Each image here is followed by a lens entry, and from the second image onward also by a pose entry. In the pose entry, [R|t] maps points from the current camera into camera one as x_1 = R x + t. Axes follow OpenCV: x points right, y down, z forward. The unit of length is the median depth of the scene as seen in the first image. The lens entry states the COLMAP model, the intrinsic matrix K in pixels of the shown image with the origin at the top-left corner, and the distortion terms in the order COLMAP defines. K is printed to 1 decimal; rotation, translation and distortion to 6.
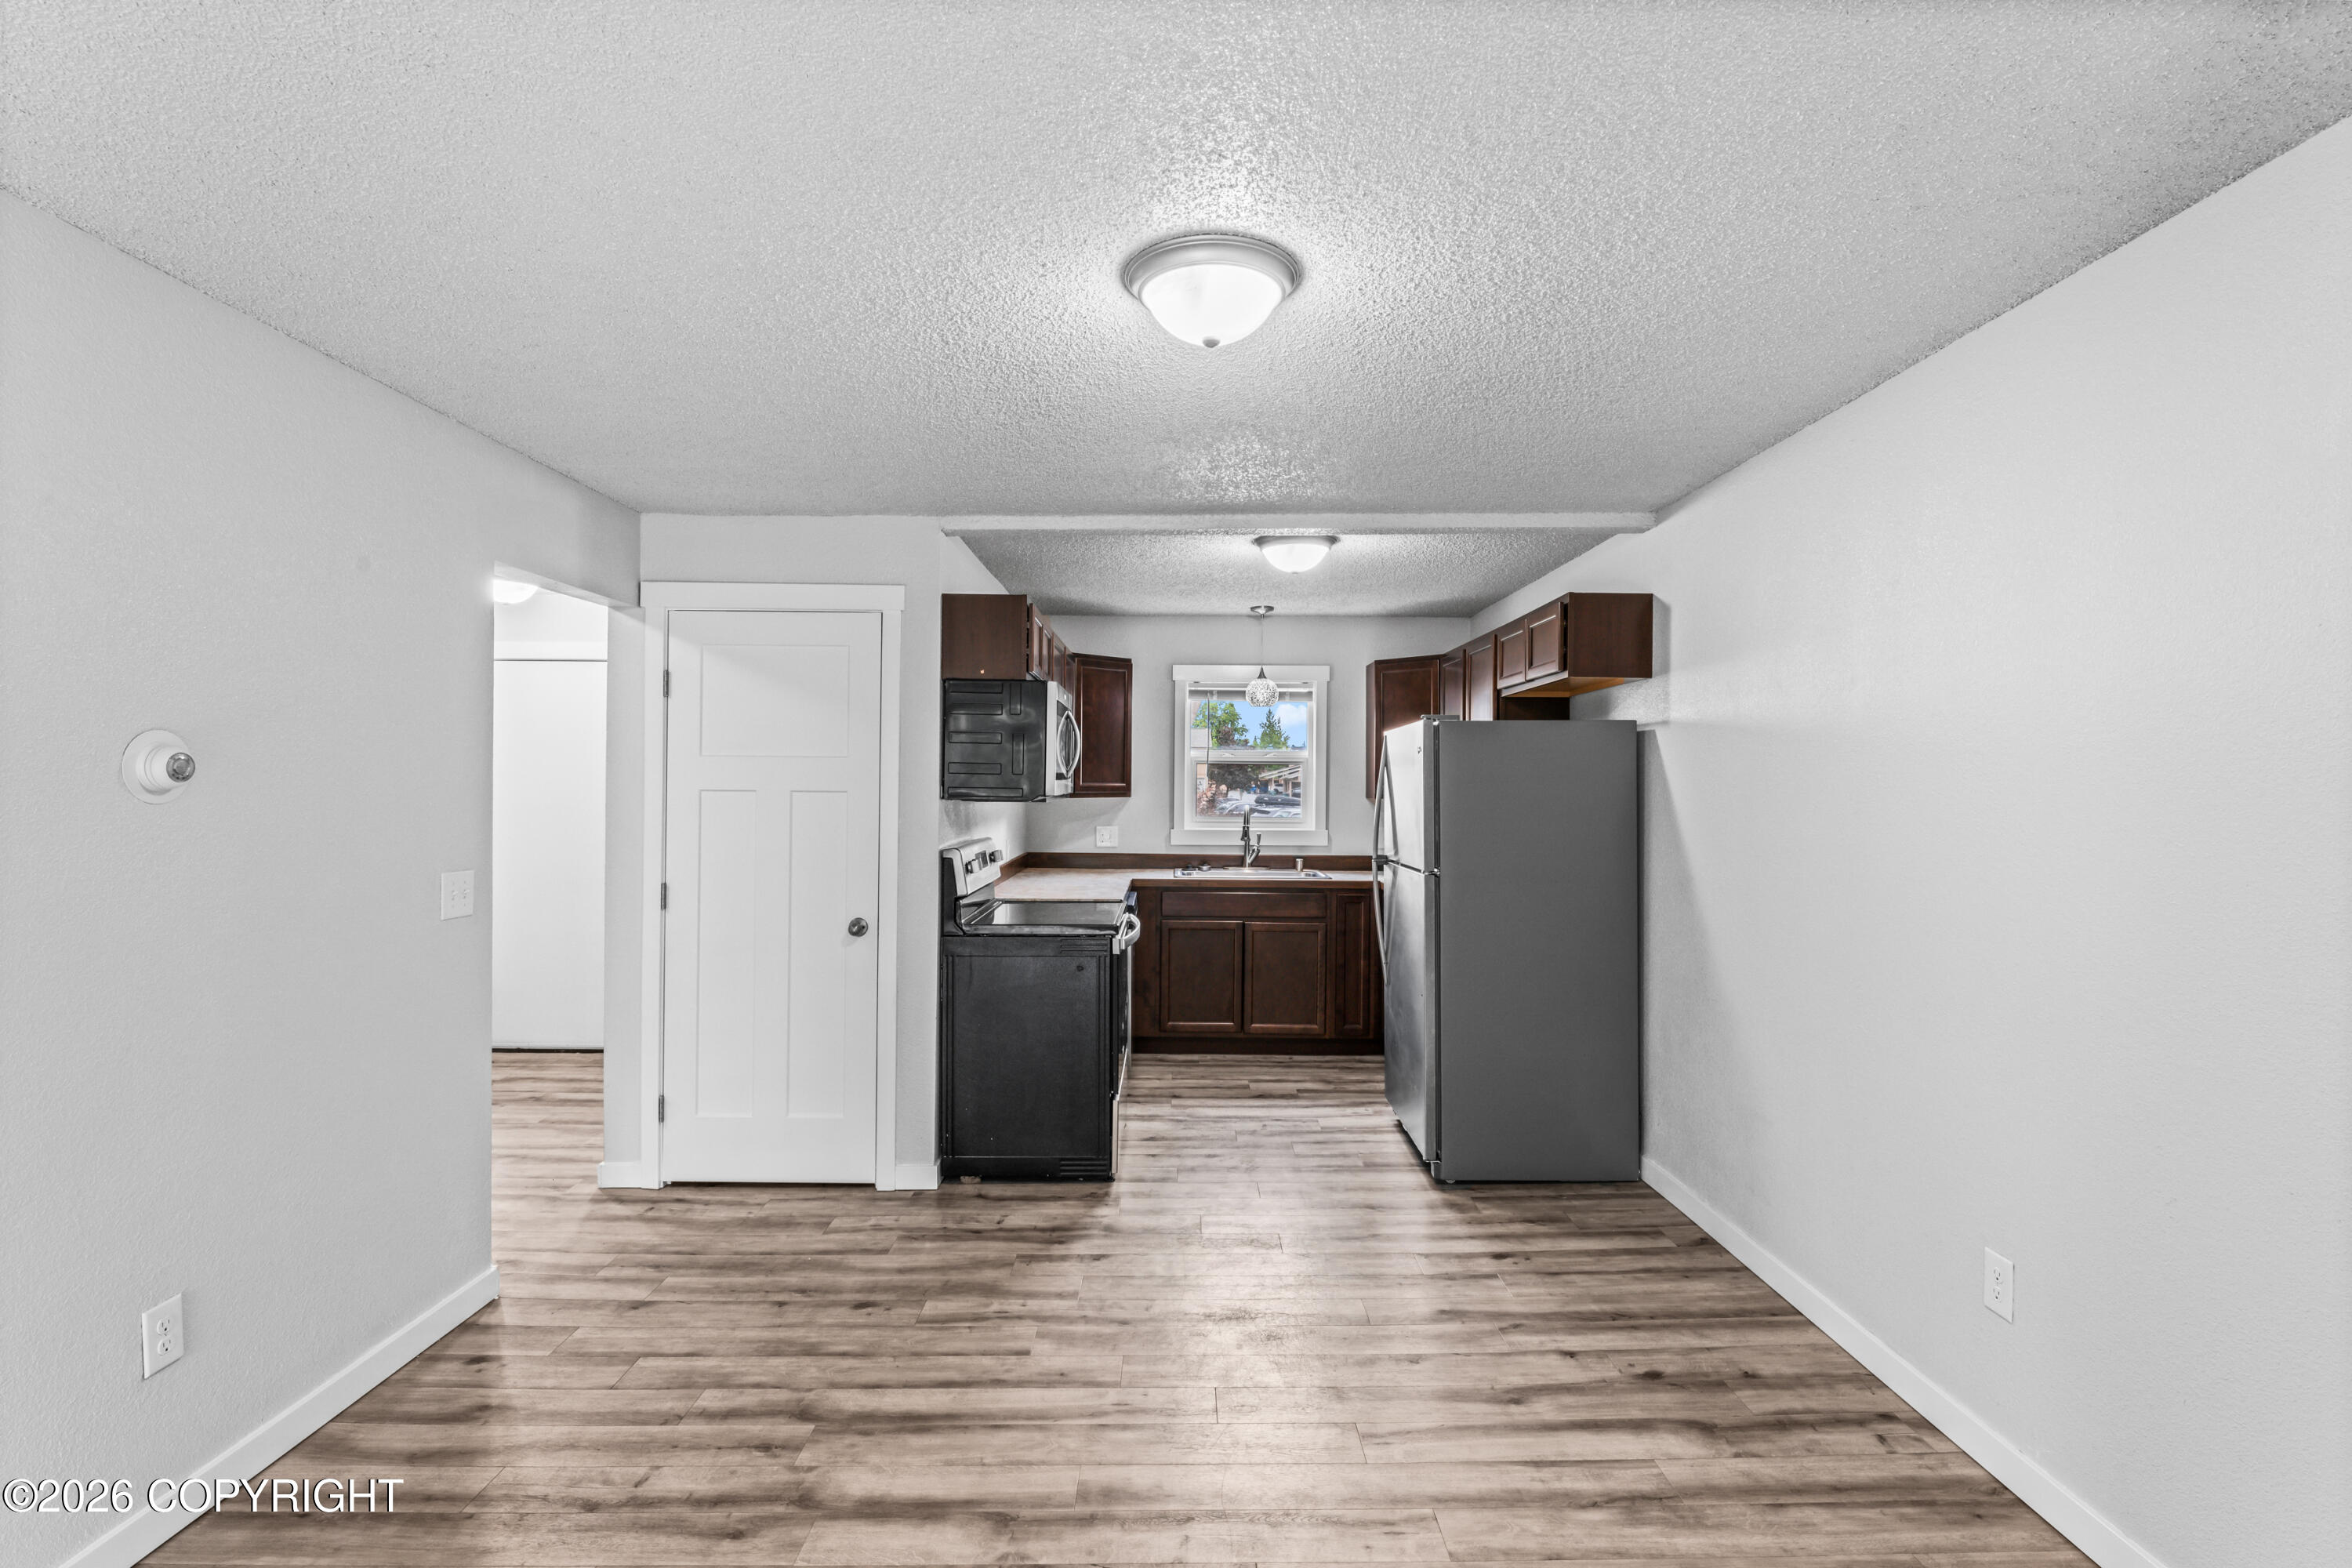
lens RADIAL K [[1113.4, 0, 1179.9], [0, 1113.4, 776.0], [0, 0, 1]] dist [-0.002290, -0.000724]
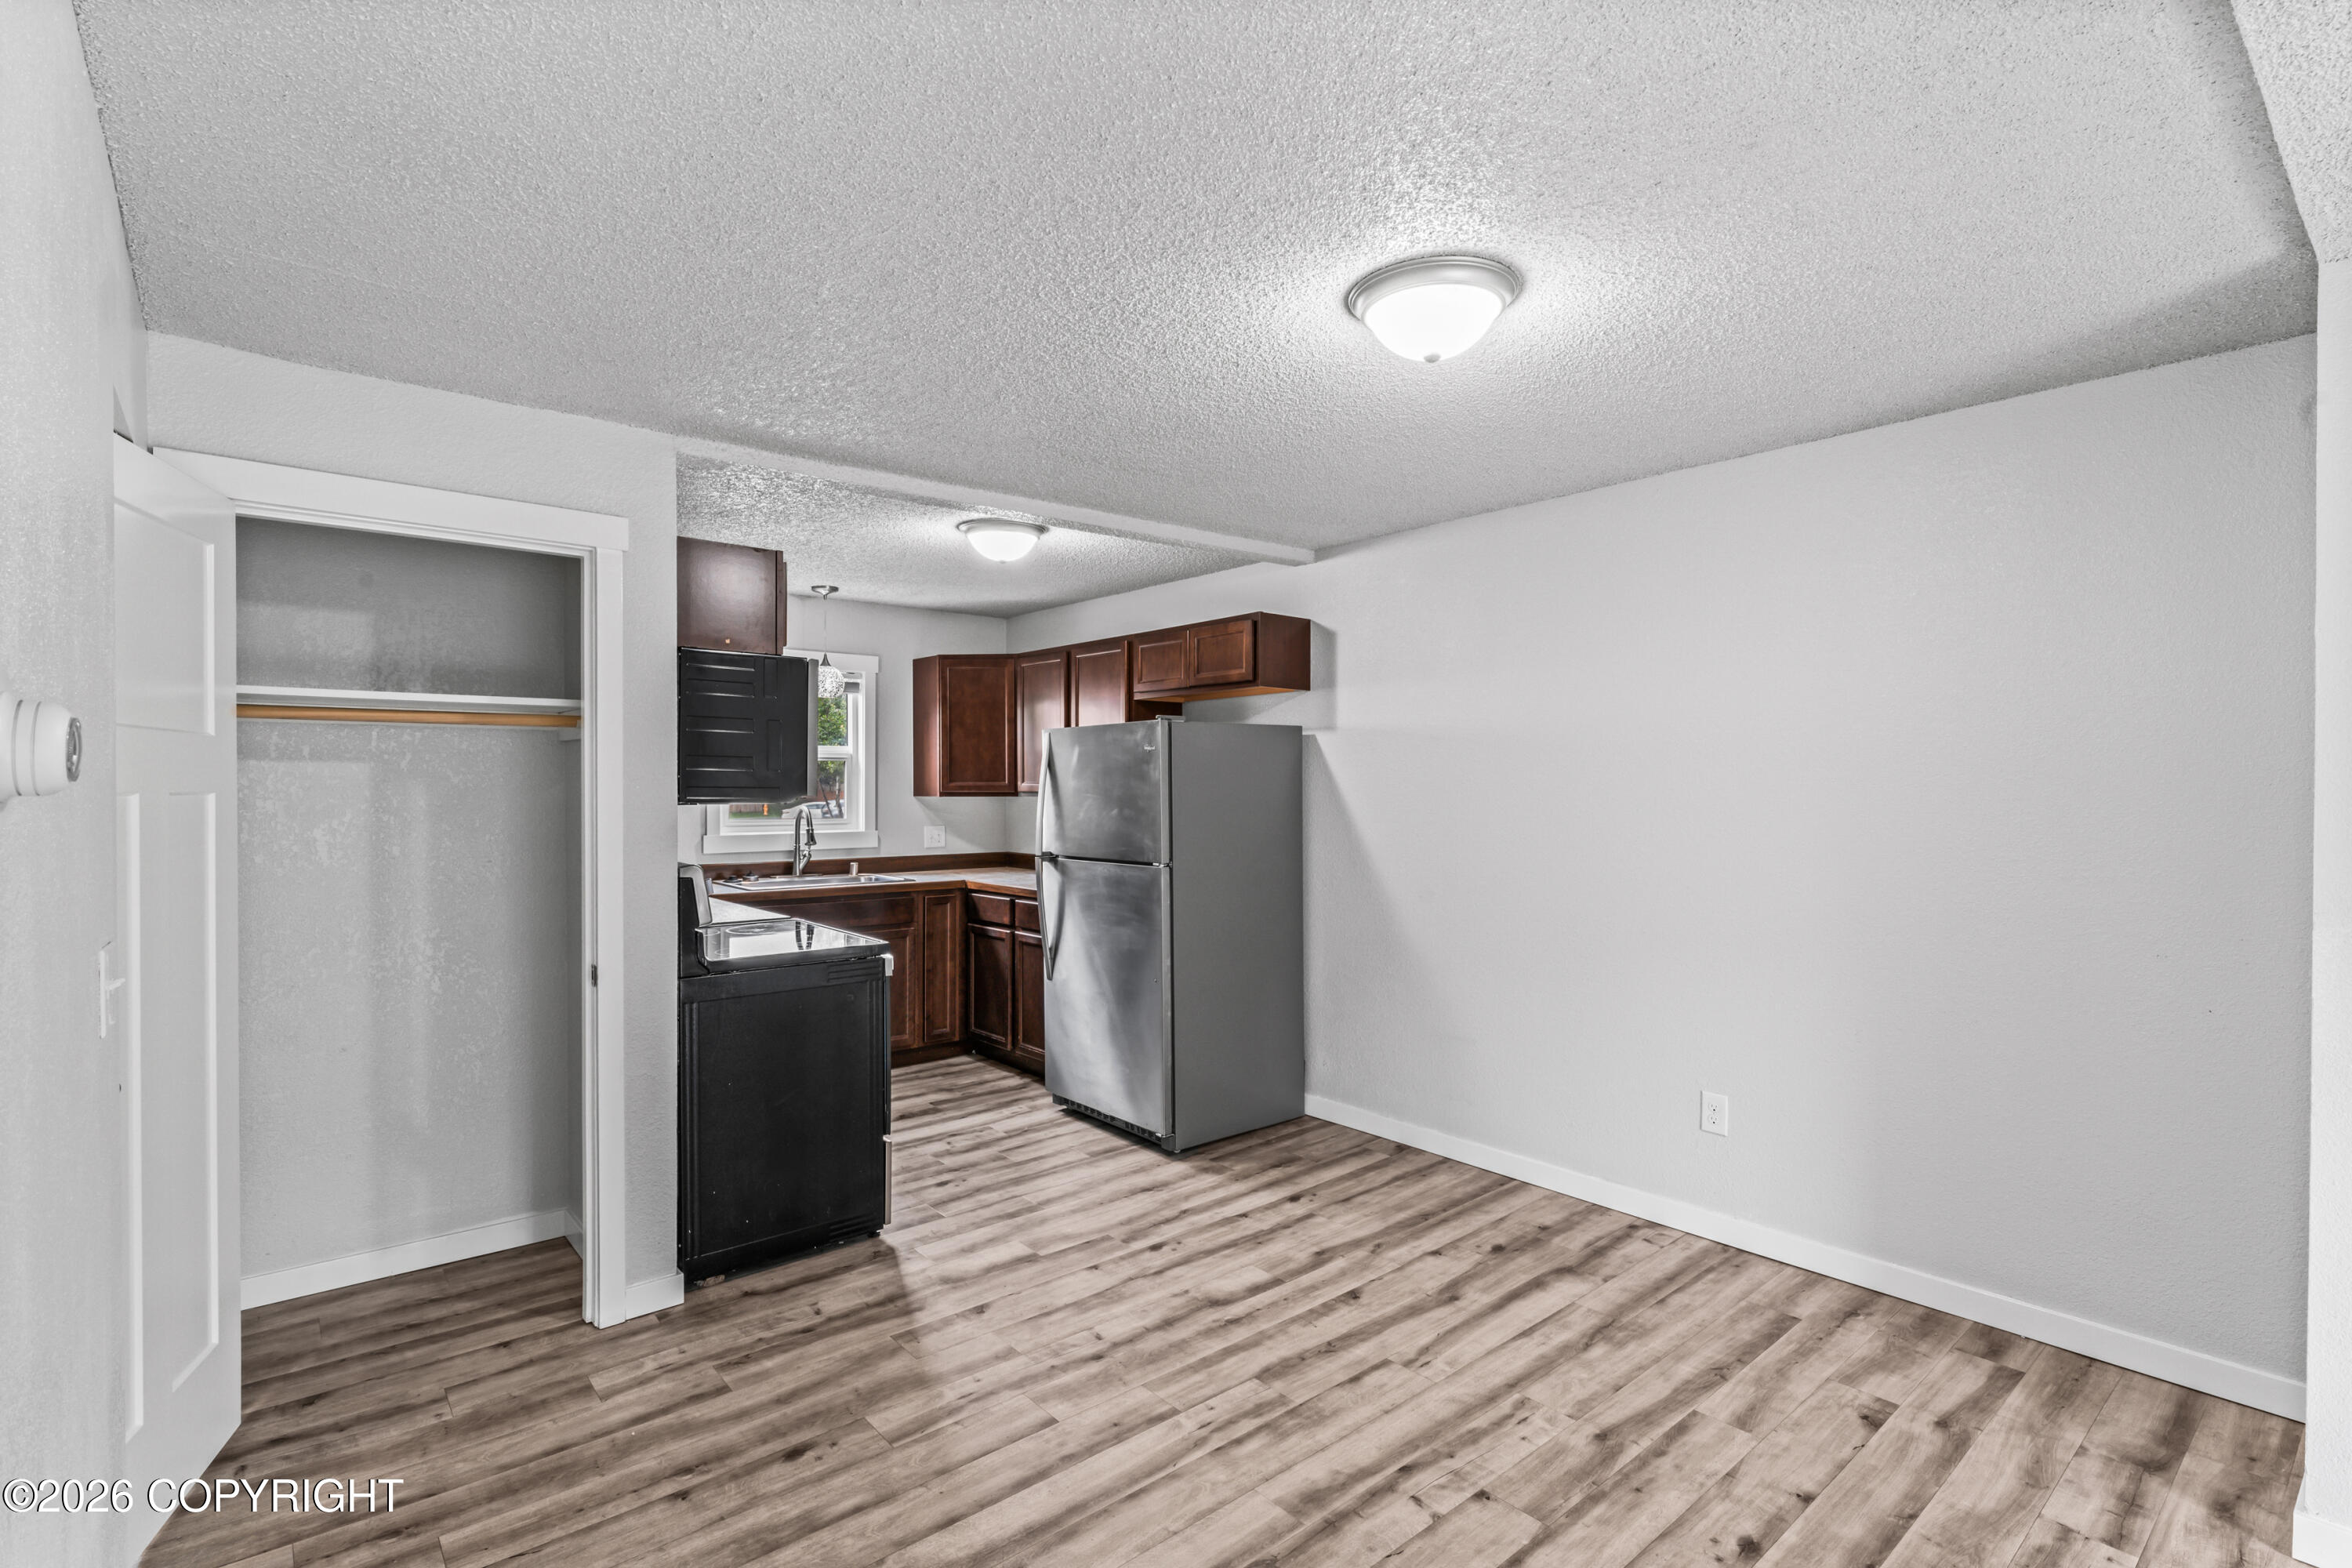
lens RADIAL K [[1110.1, 0, 1170.2], [0, 1110.1, 790.5], [0, 0, 1]] dist [-0.000682, -0.000492]
pose [[0.767046, -0.007822, 0.641544, -0.462101], [-0.000951, 0.999911, 0.013327, 0.002674], [-0.641591, -0.010832, 0.766971, 0.195207]]
